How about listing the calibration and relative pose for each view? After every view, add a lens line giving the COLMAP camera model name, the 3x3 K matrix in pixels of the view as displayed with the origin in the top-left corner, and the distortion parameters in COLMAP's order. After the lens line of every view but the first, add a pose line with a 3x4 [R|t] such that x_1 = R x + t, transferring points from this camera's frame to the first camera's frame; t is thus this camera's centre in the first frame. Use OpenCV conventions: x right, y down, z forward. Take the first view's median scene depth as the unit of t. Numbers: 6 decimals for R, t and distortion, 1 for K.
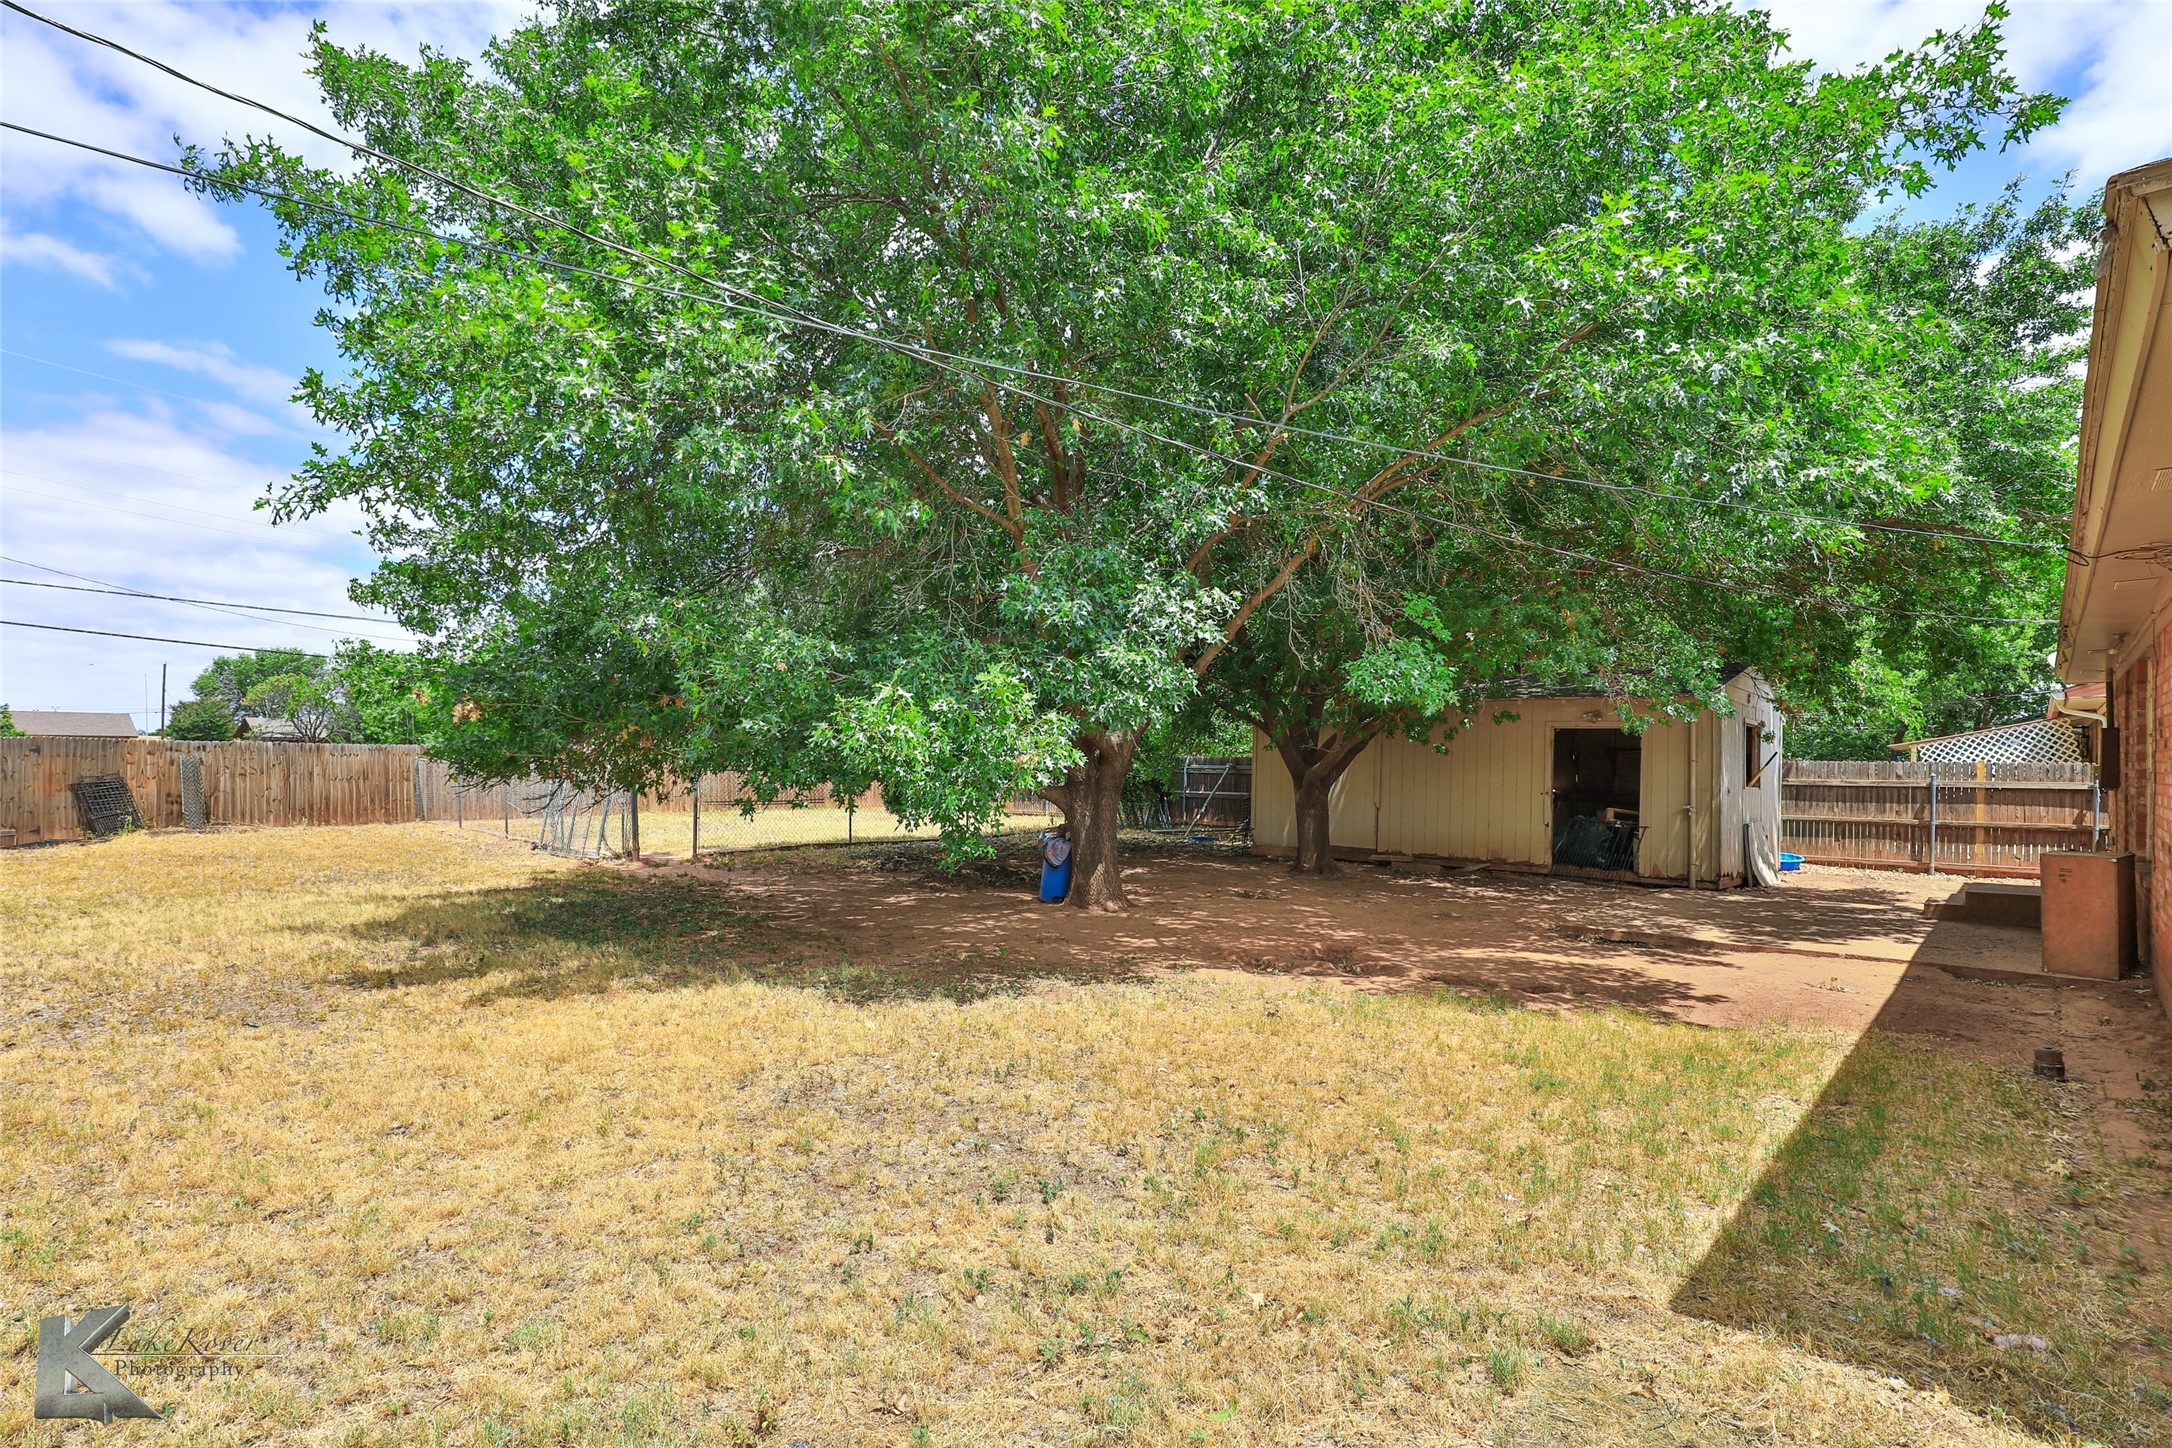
lens RADIAL K [[1041.7, 0, 1081.0], [0, 1041.7, 769.3], [0, 0, 1]] dist [-0.002833, -0.000041]
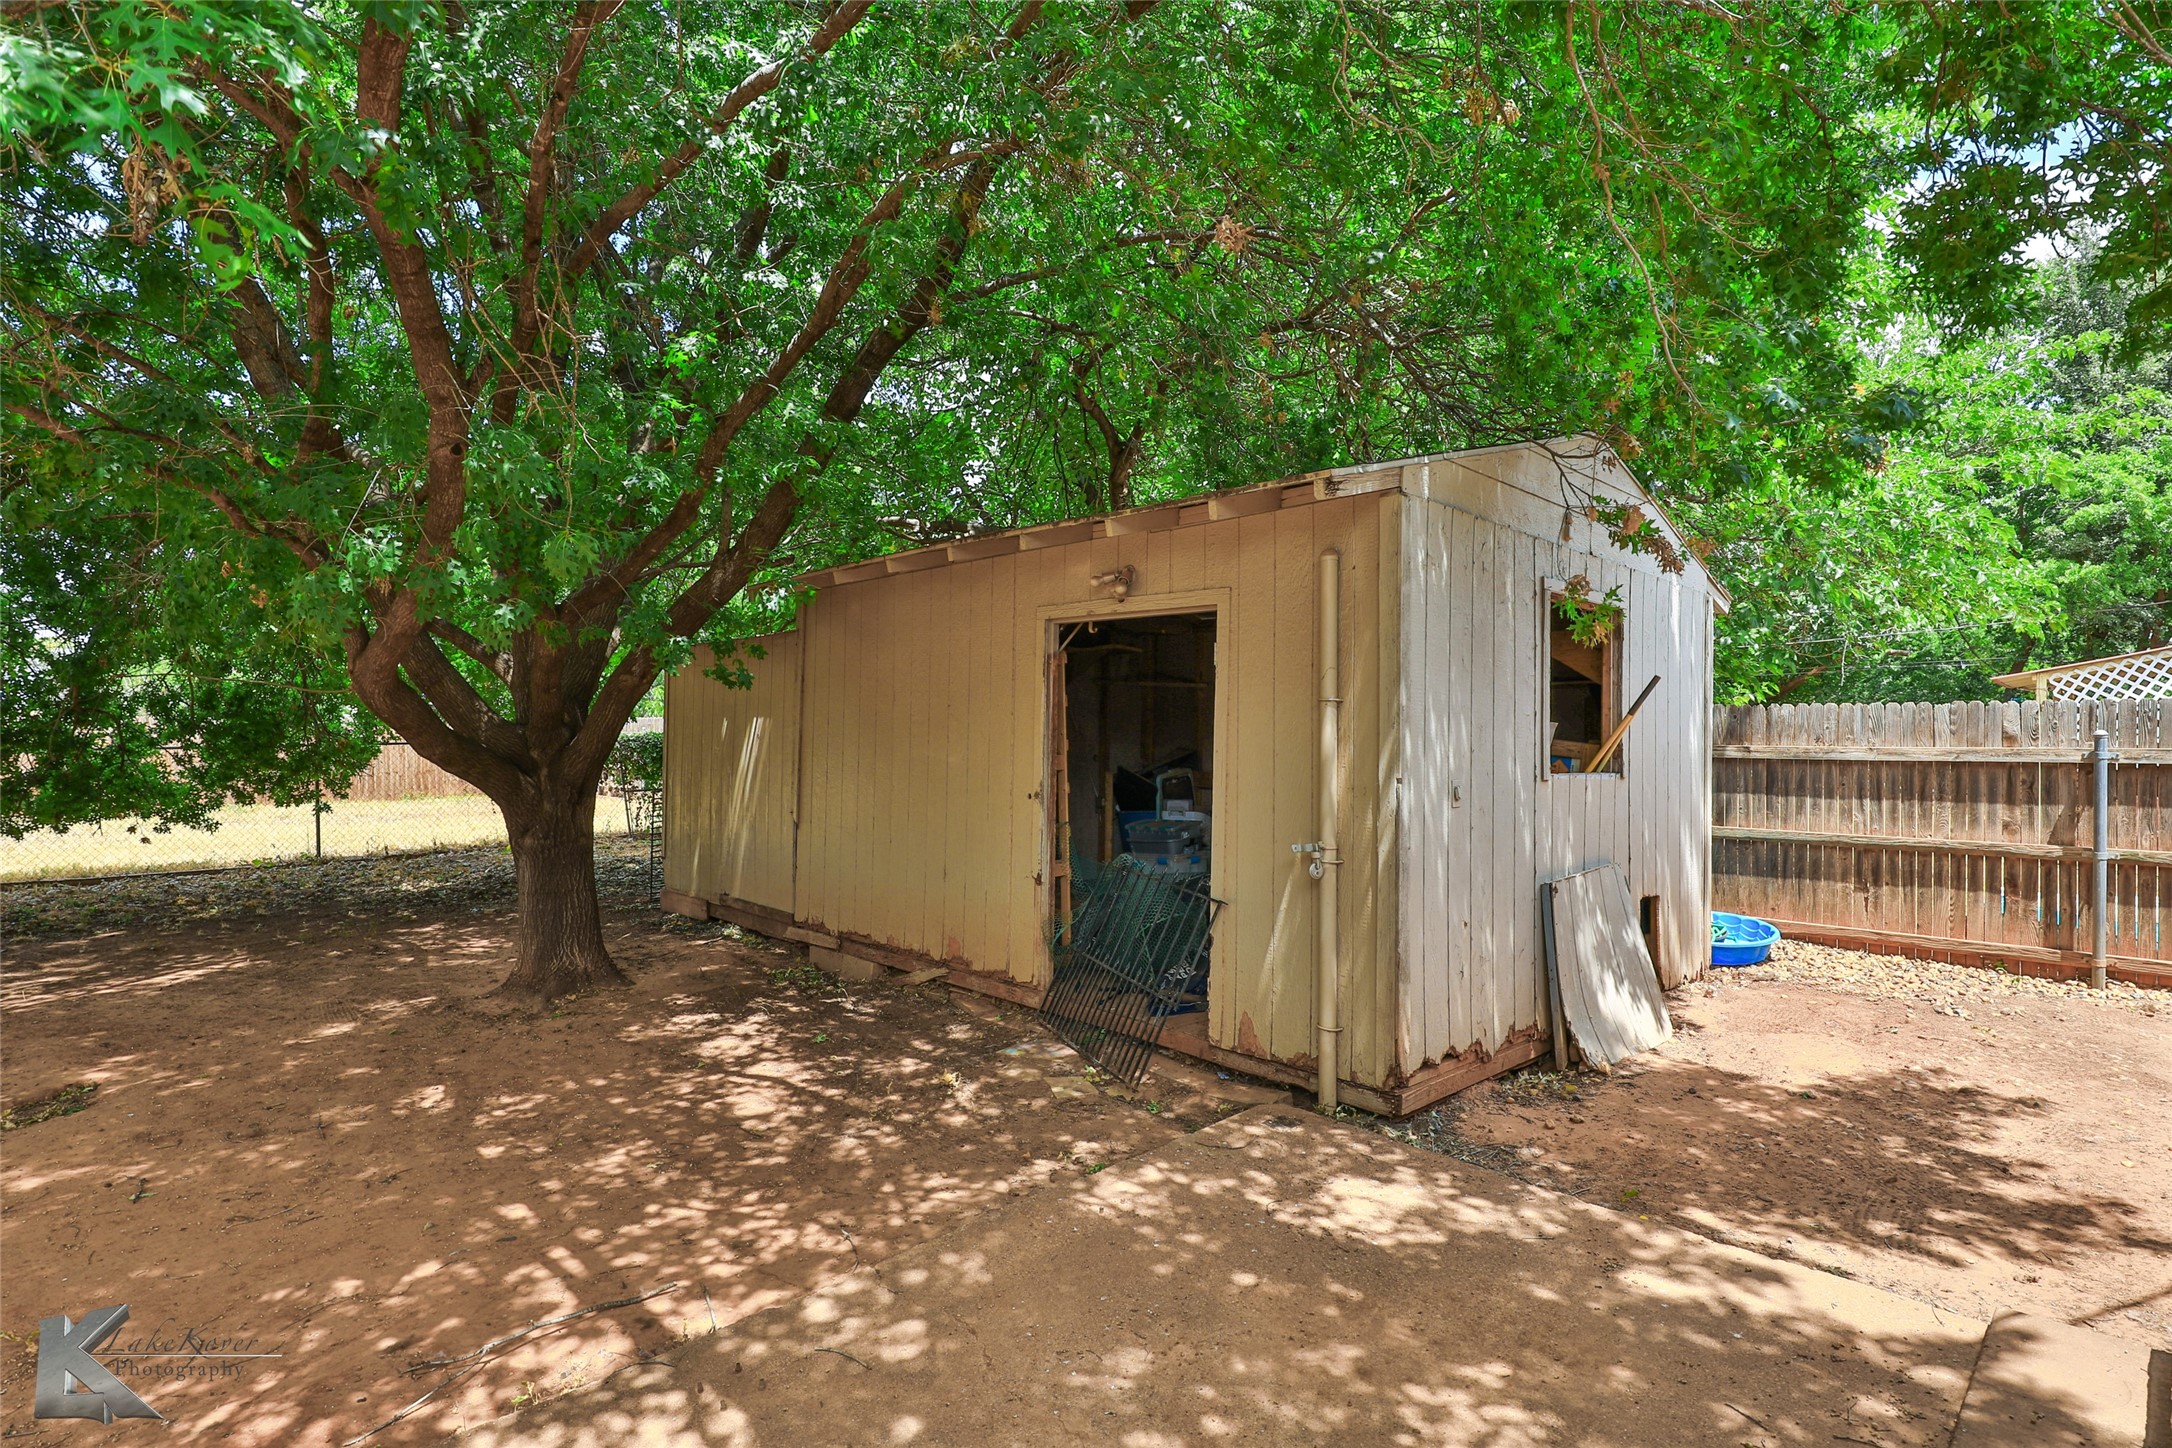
lens RADIAL K [[1064.7, 0, 1077.0], [0, 1064.7, 731.5], [0, 0, 1]] dist [-0.006712, 0.000473]
pose [[0.998336, -0.012909, -0.056202, 0.444530], [0.012761, 0.999914, -0.002999, 0.001132], [0.056236, 0.002277, 0.998415, 0.564314]]
